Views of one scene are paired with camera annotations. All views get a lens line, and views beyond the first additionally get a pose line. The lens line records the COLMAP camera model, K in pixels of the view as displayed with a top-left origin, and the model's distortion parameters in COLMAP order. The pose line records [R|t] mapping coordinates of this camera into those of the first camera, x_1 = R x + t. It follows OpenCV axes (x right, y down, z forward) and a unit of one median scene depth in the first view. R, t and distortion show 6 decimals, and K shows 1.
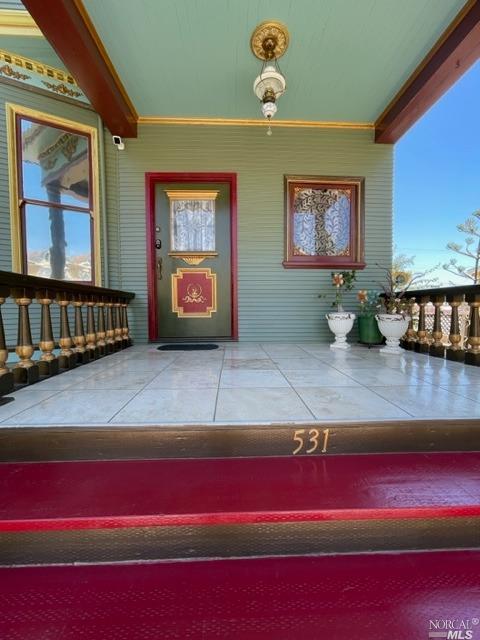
lens RADIAL K [[258.9, 0, 242.0], [0, 258.9, 319.0], [0, 0, 1]] dist [-0.002380, 0.000270]
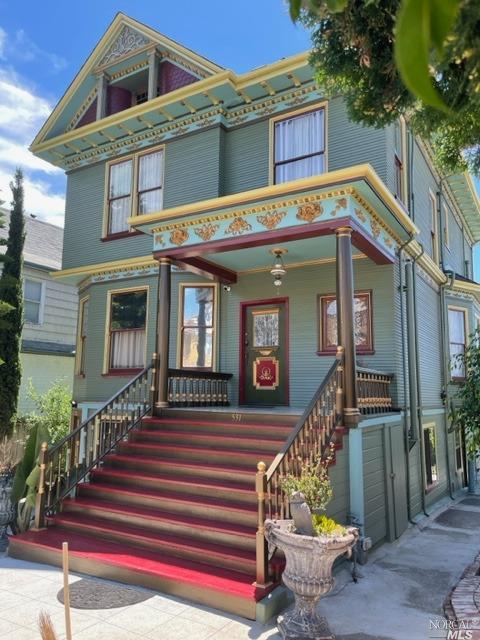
lens RADIAL K [[486.3, 0, 246.2], [0, 486.3, 321.5], [0, 0, 1]] dist [0.104520, -0.149292]
pose [[0.834800, -0.061544, -0.547103, 1.350120], [-0.039364, 0.984517, -0.170812, 0.097183], [0.549144, 0.164130, 0.819452, -1.518452]]
